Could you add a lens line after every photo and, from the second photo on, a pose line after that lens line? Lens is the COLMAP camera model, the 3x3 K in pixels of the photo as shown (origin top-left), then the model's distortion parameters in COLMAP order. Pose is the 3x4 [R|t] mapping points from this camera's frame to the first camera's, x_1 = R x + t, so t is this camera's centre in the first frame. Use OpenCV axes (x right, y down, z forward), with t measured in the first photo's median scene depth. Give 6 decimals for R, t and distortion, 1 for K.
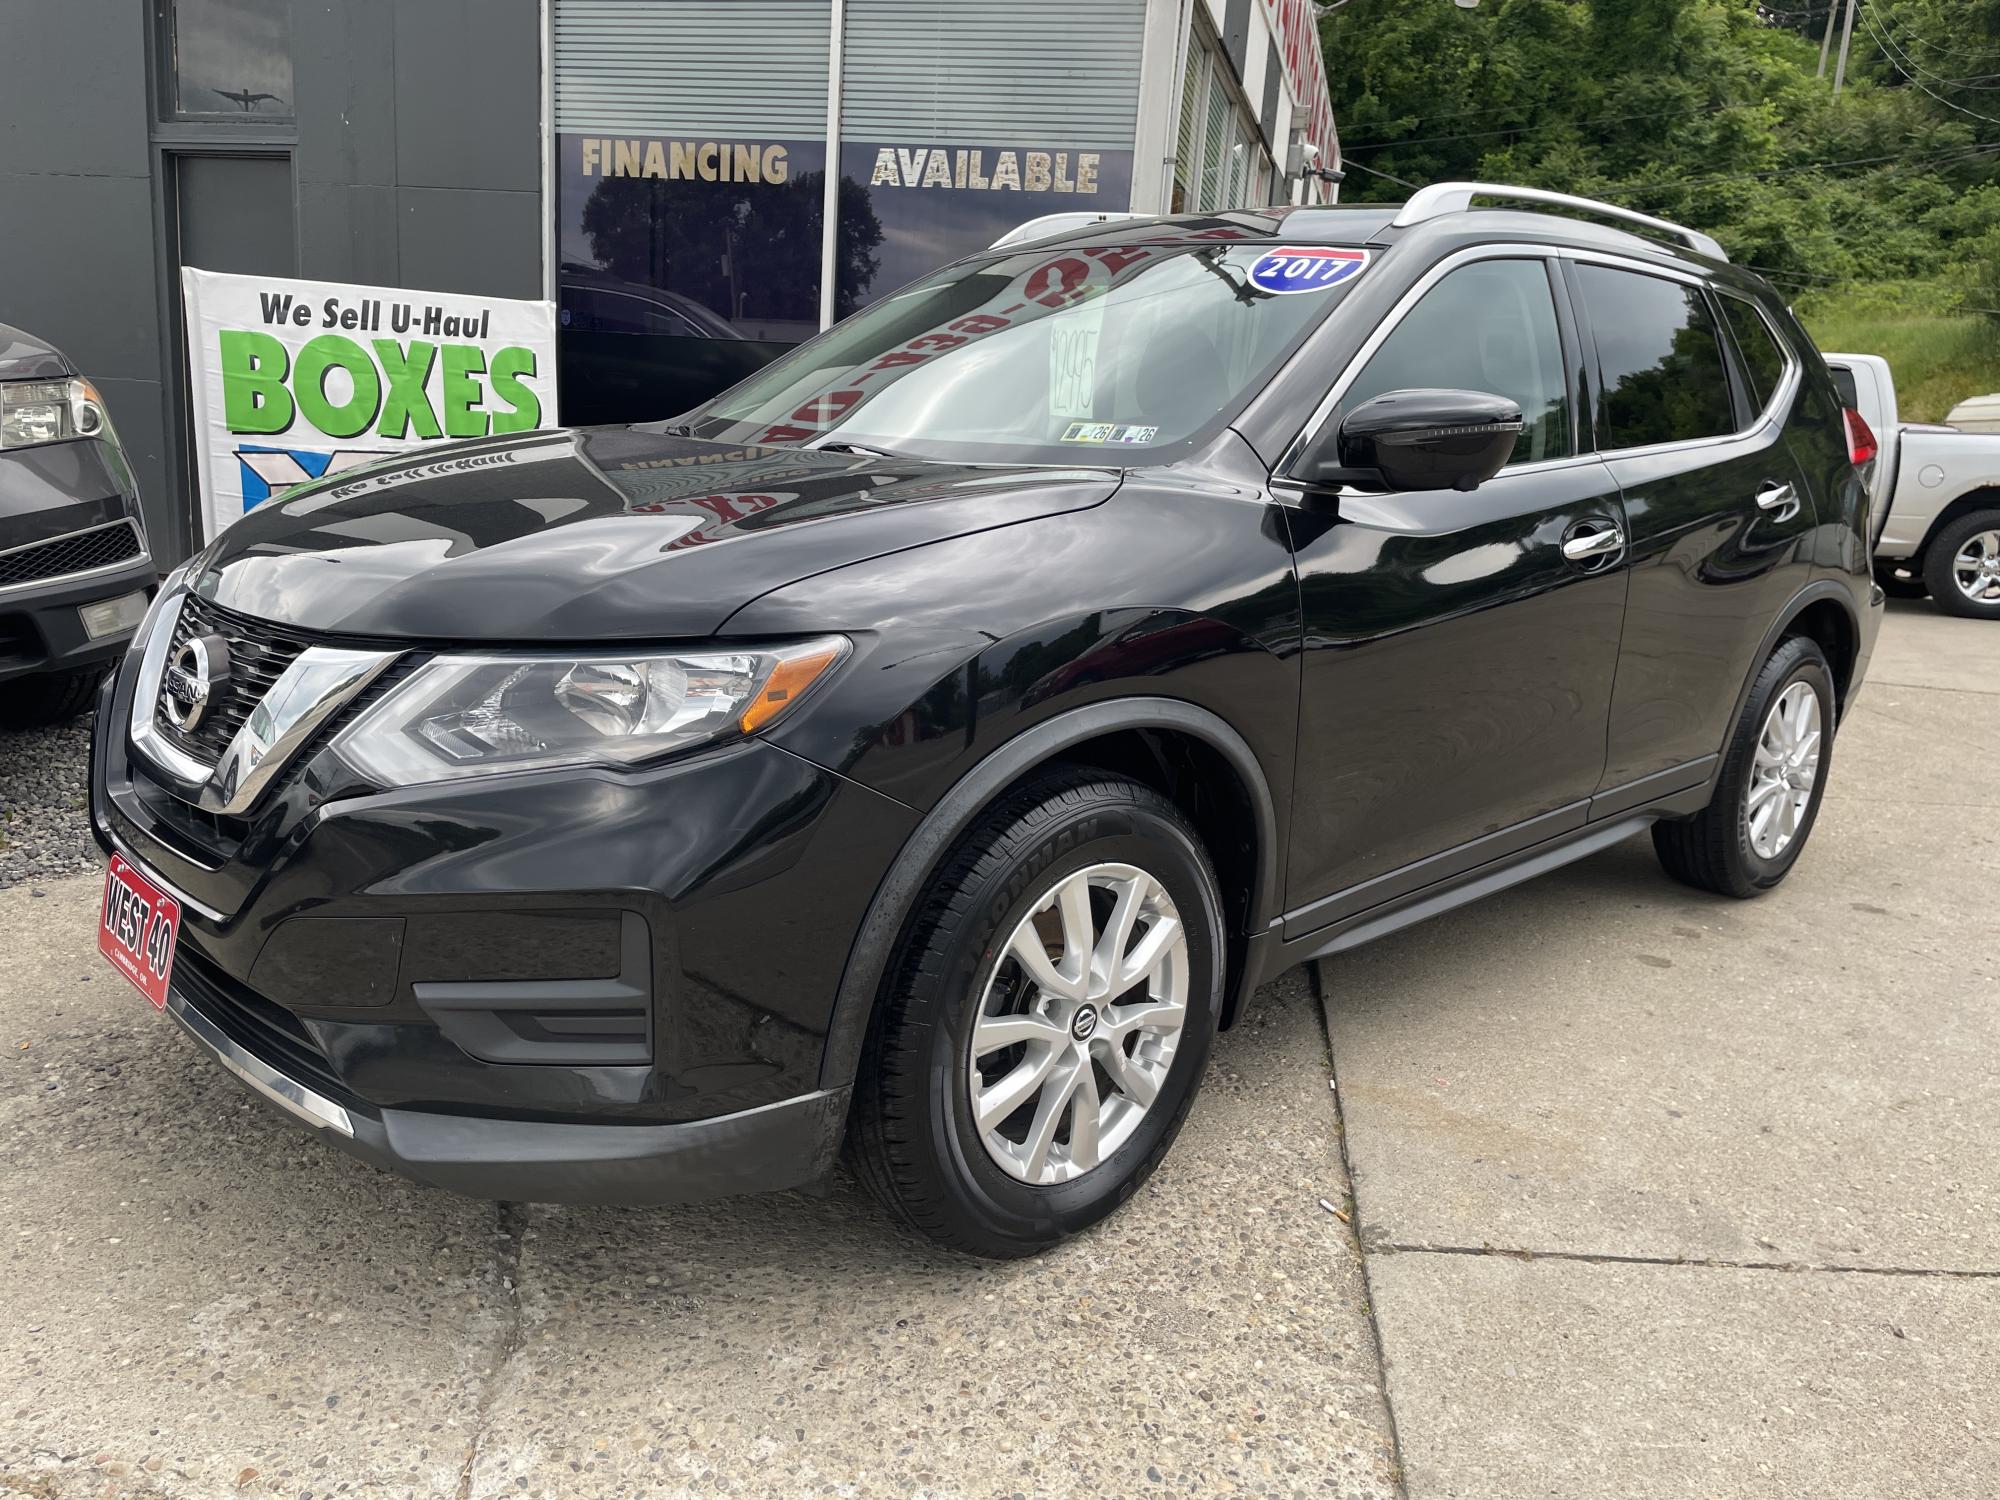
lens RADIAL K [[1516.8, 0, 982.7], [0, 1516.8, 749.7], [0, 0, 1]] dist [0.086695, -0.112248]
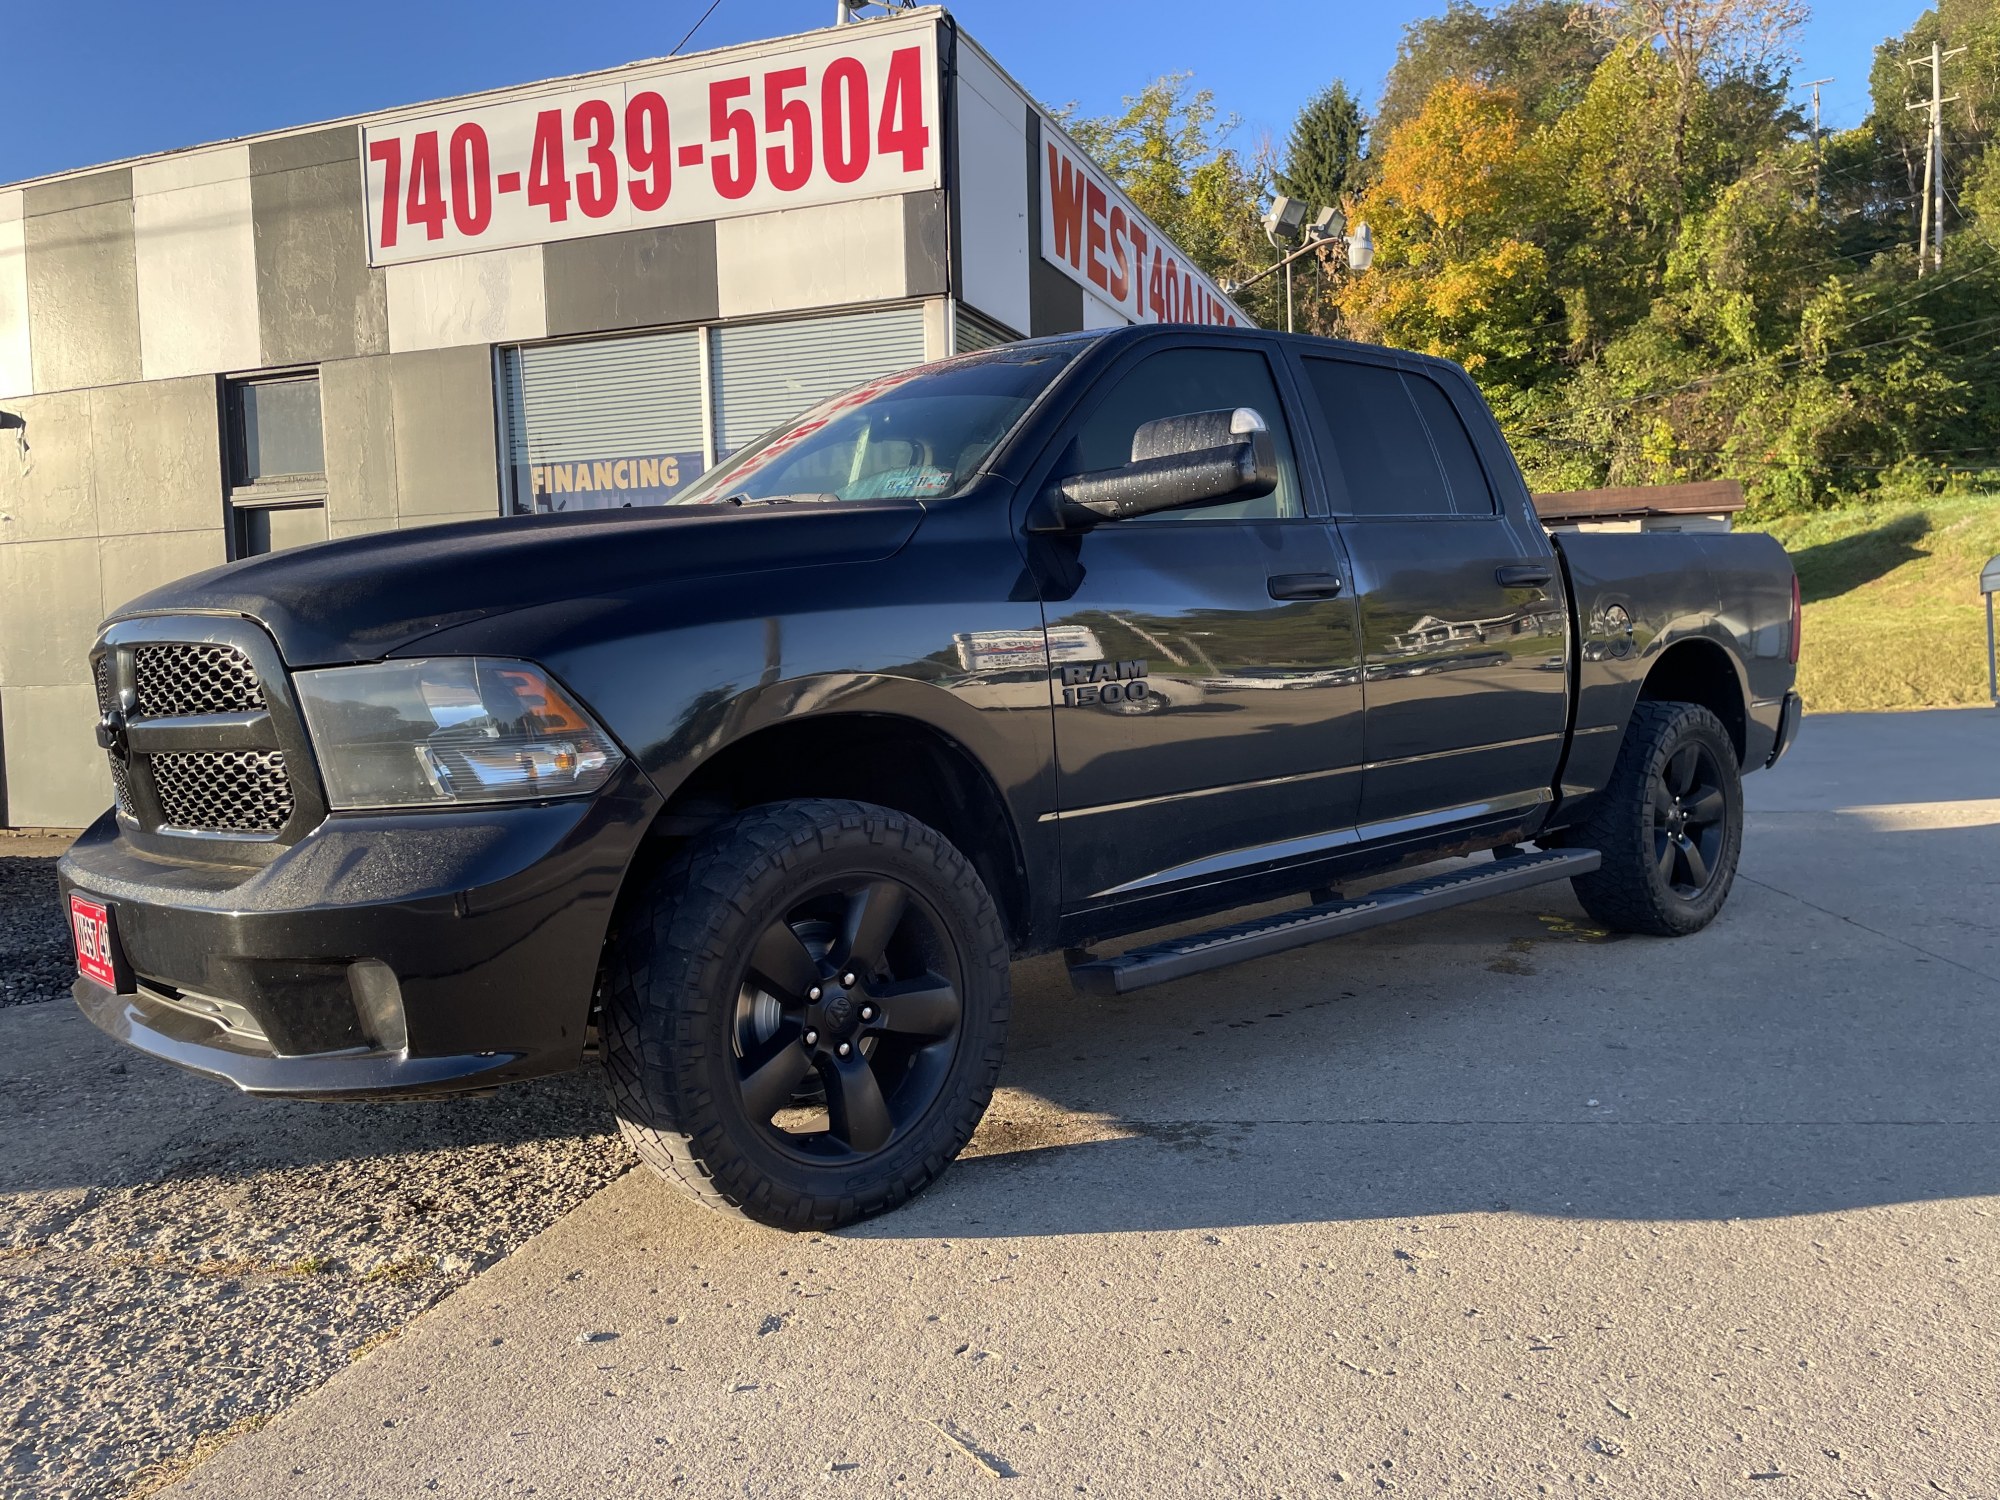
lens RADIAL K [[1516.8, 0, 996.0], [0, 1516.8, 735.6], [0, 0, 1]] dist [0.086695, -0.112248]
pose [[0.990113, -0.082729, -0.113277, 0.270446], [0.062610, 0.983302, -0.170873, 0.073036], [0.125522, 0.162091, 0.978760, -0.185040]]
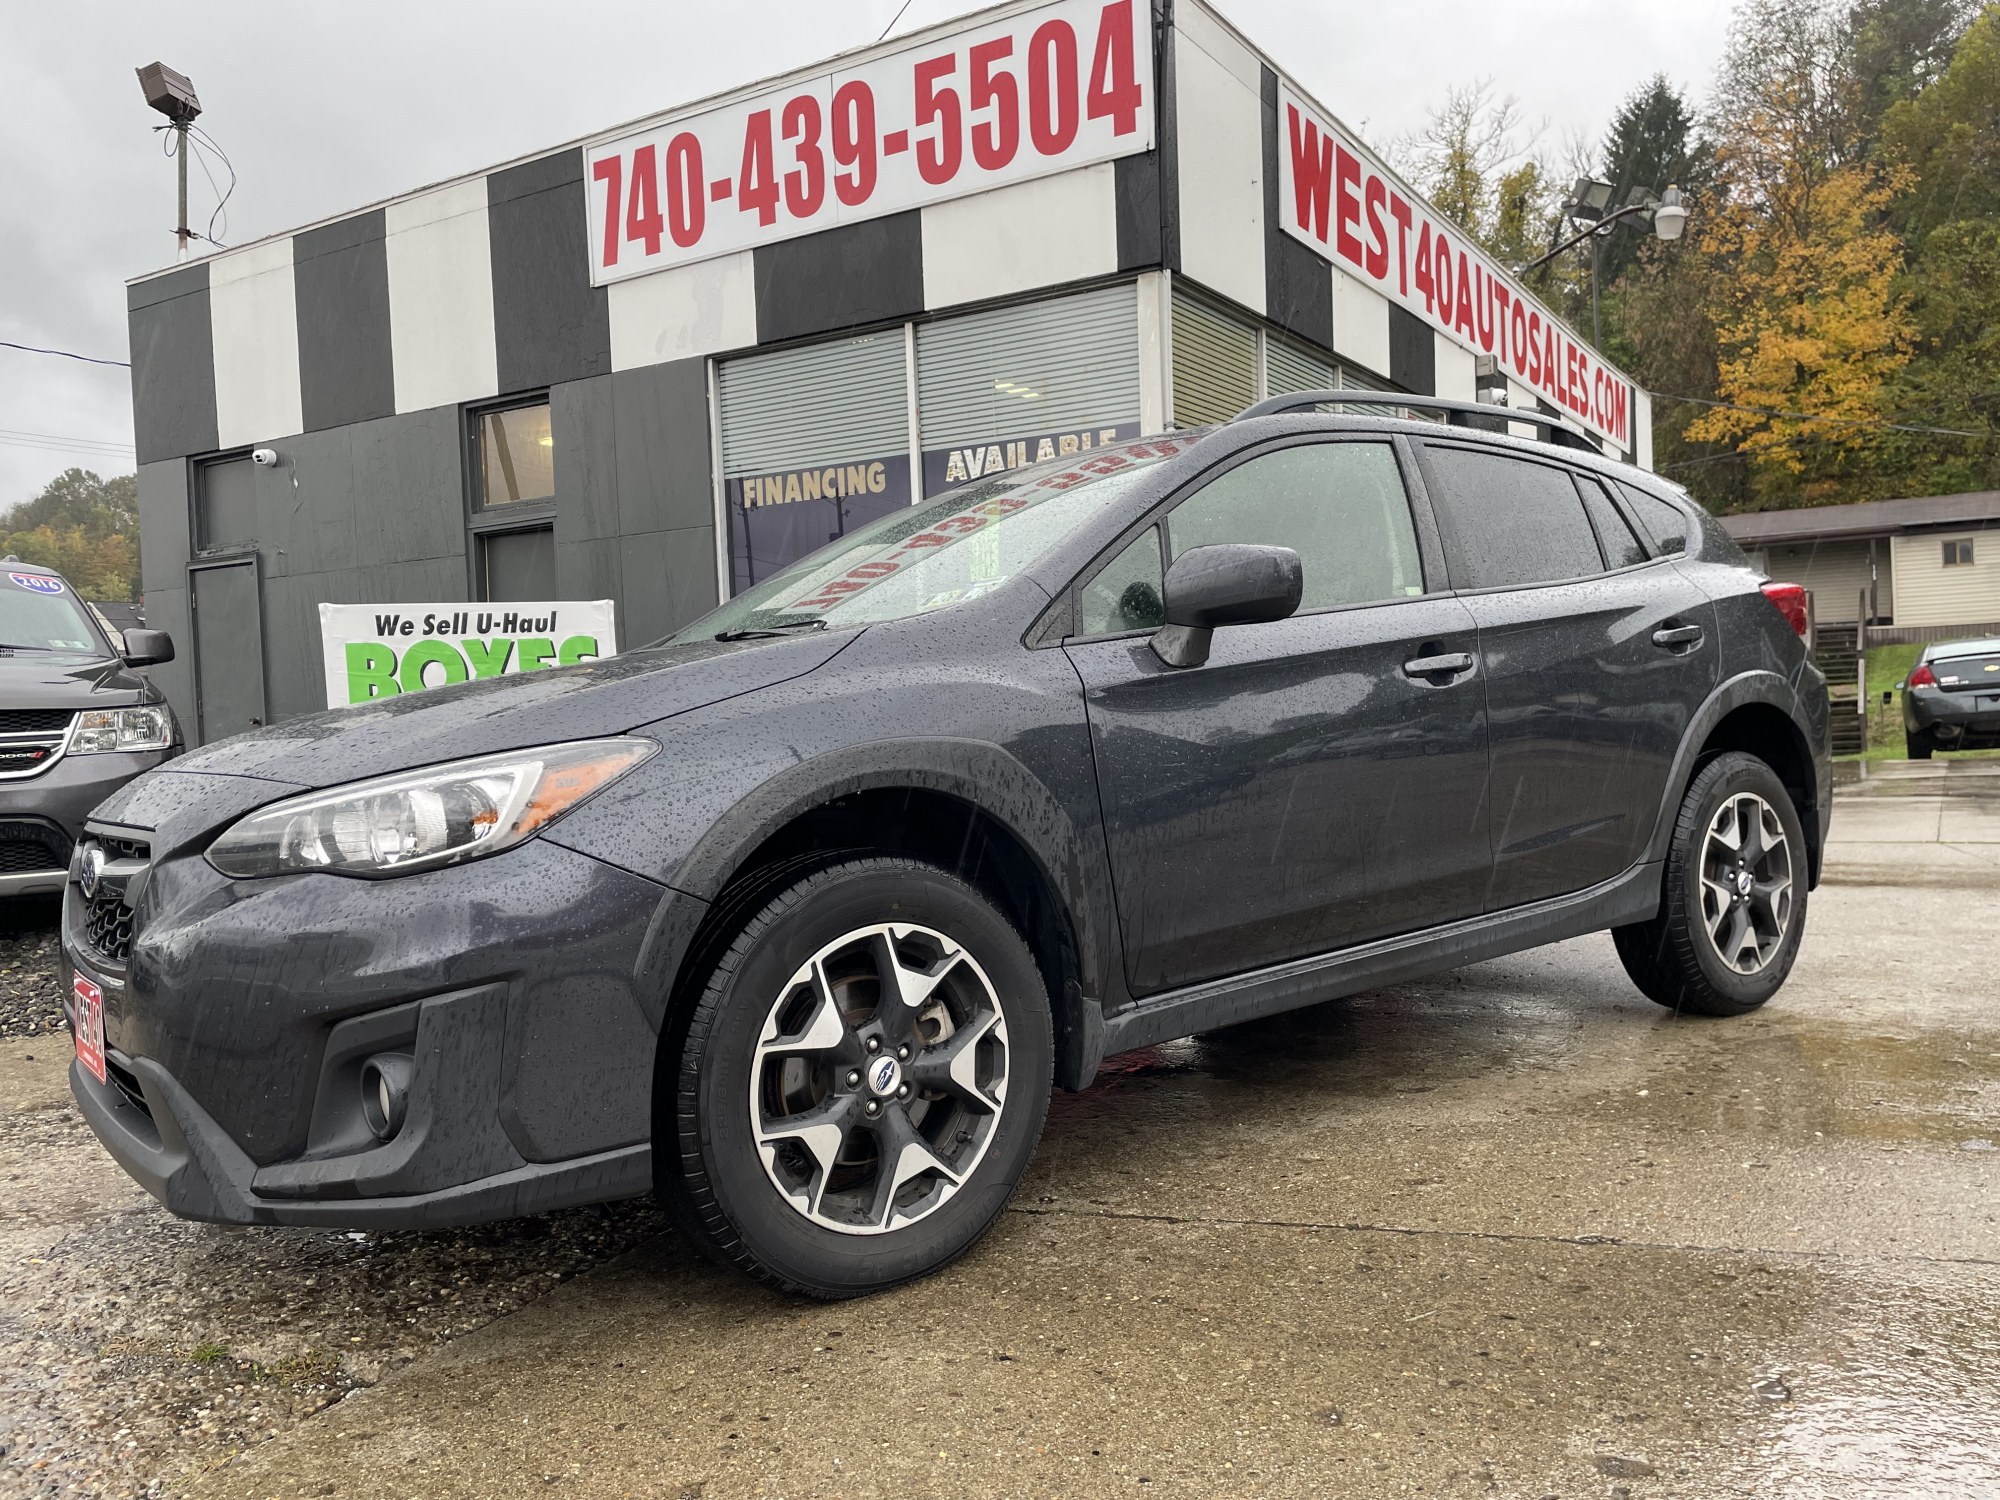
lens RADIAL K [[1516.8, 0, 1002.2], [0, 1516.8, 735.0], [0, 0, 1]] dist [0.086695, -0.112248]
pose [[0.950376, -0.092123, -0.297152, 0.310394], [0.030506, 0.978144, -0.205677, 0.072950], [0.309605, 0.186406, 0.932415, -0.060384]]
